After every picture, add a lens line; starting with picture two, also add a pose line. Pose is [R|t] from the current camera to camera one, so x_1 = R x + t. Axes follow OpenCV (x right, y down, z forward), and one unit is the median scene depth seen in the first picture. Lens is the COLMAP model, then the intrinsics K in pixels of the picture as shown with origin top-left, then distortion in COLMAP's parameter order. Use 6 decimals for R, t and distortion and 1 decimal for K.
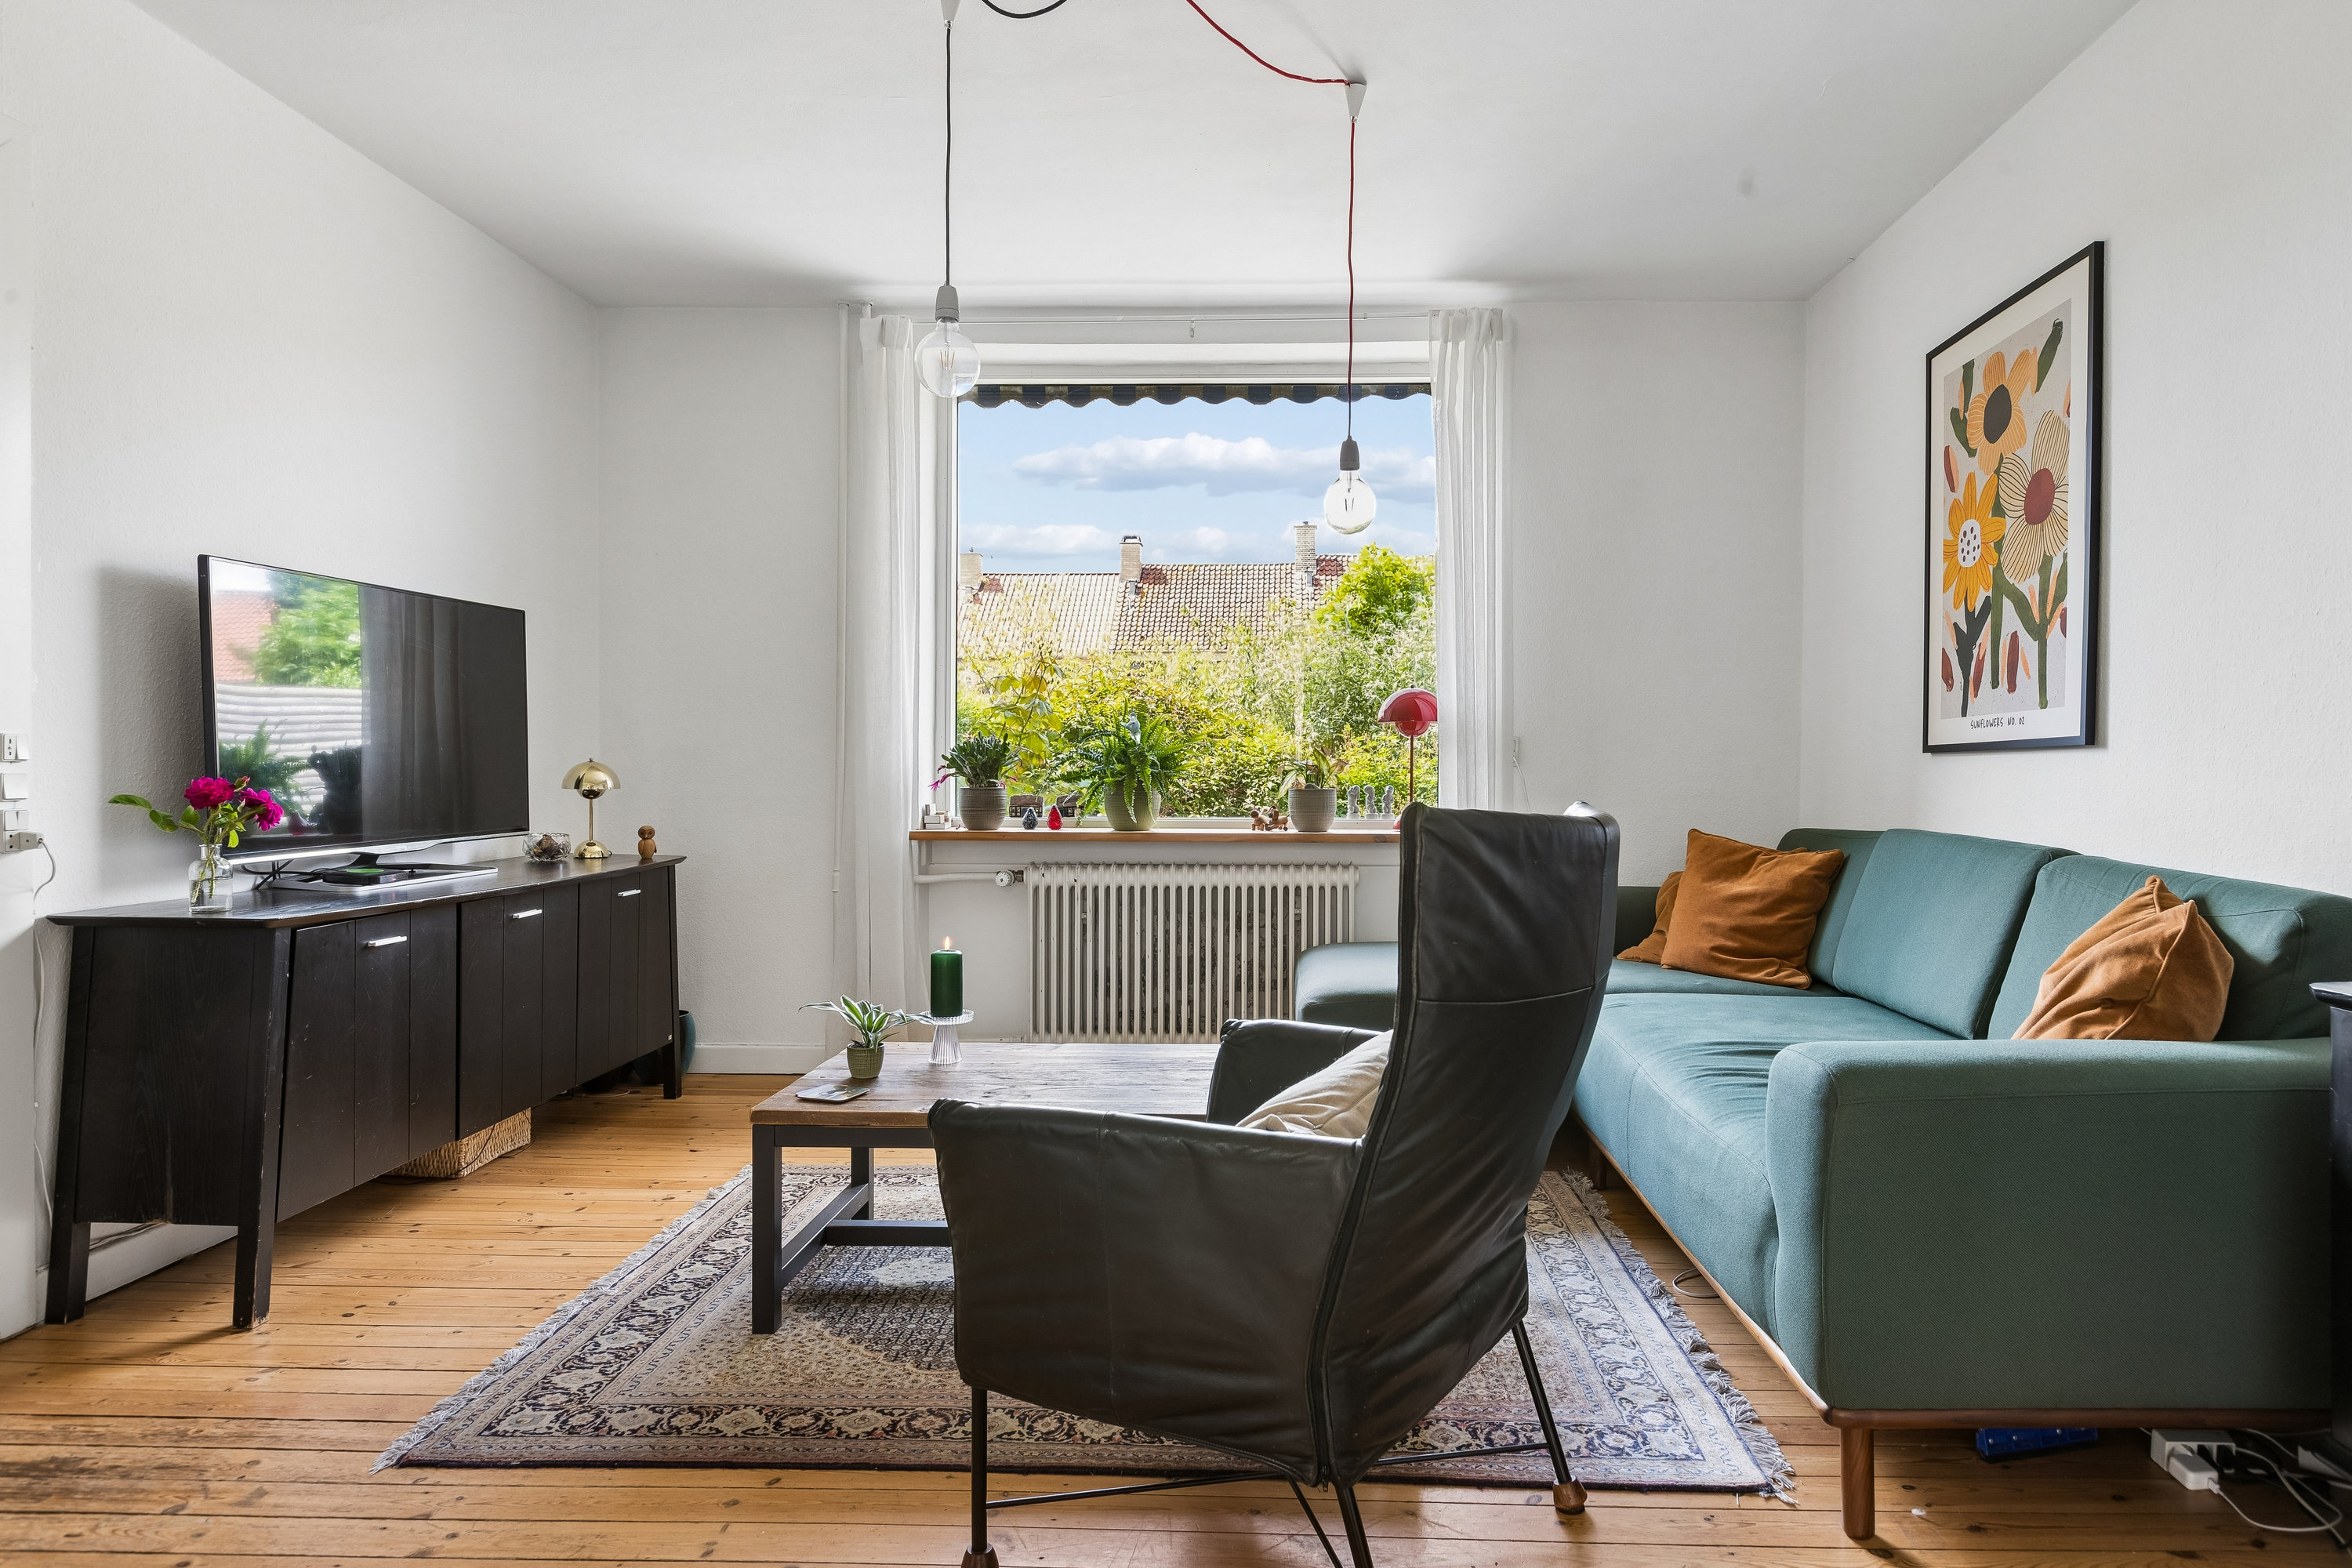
lens RADIAL K [[1363.3, 0, 1254.7], [0, 1363.3, 771.3], [0, 0, 1]] dist [0.001744, -0.001924]
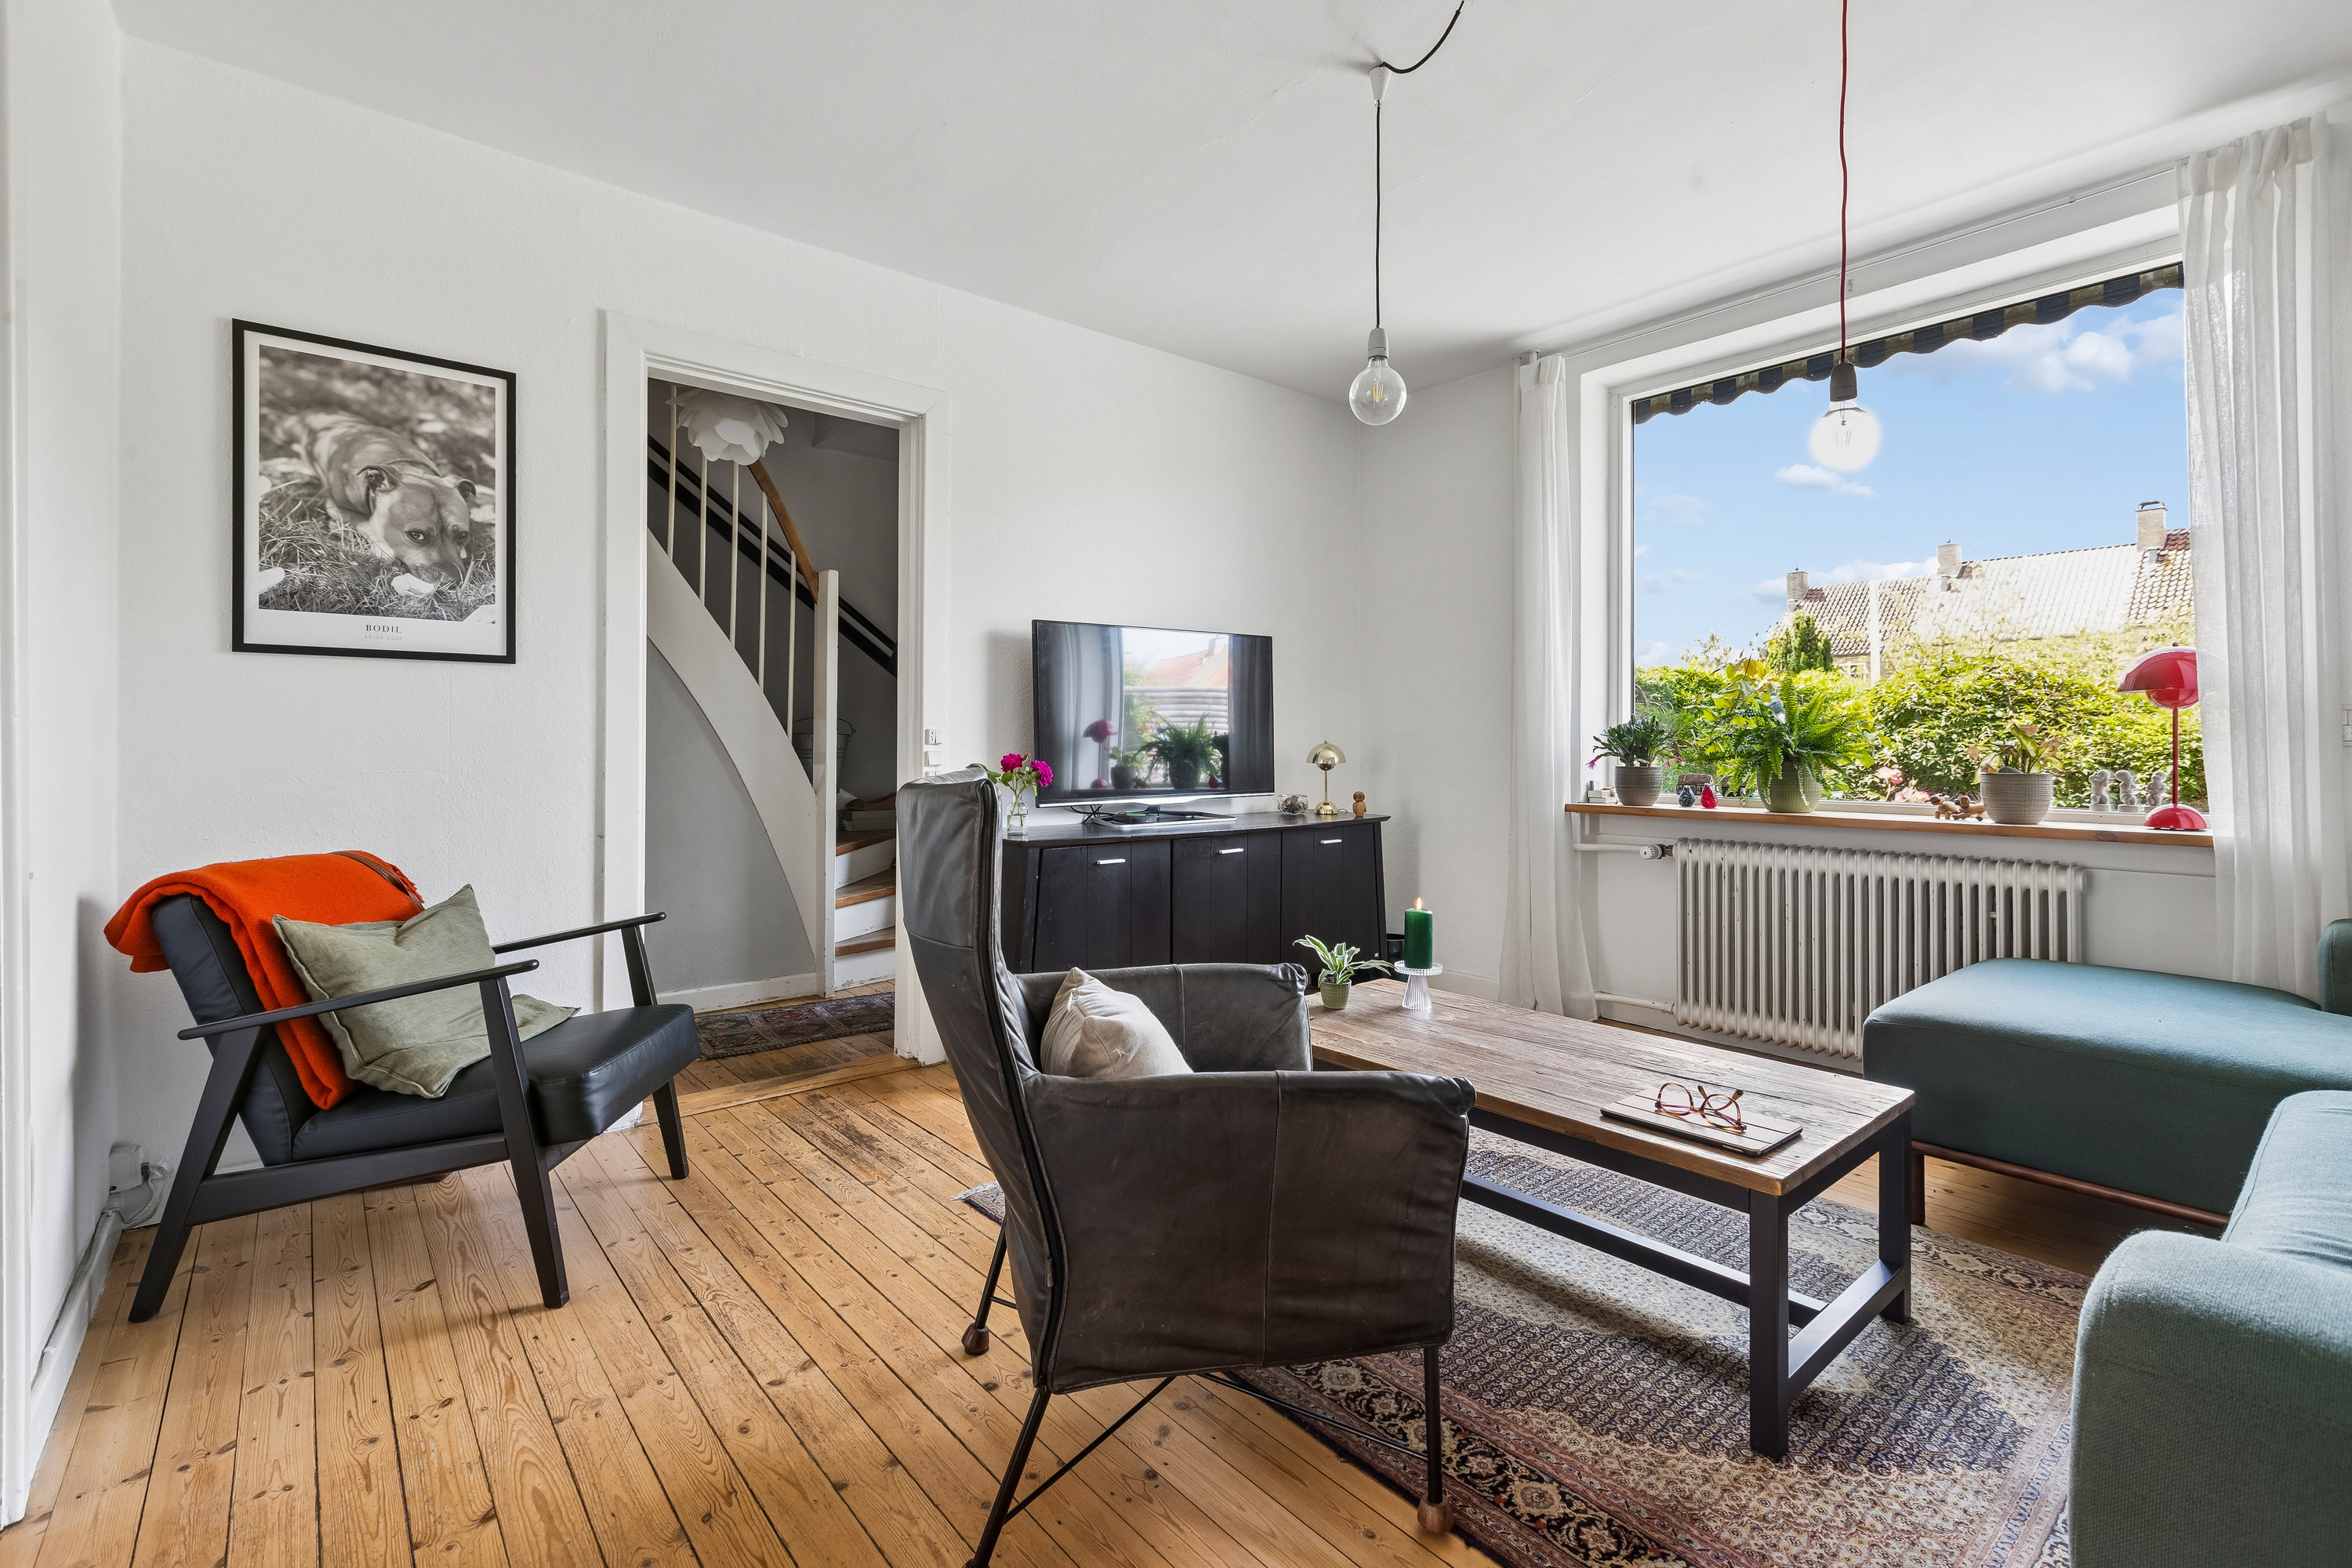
lens RADIAL K [[1067.3, 0, 1192.3], [0, 1067.3, 734.0], [0, 0, 1]] dist [0.006104, 0.000589]
pose [[0.666729, -0.008413, -0.745253, 0.202606], [-0.002976, 0.999898, -0.013951, -0.000972], [0.745294, 0.011519, 0.666636, 0.171606]]
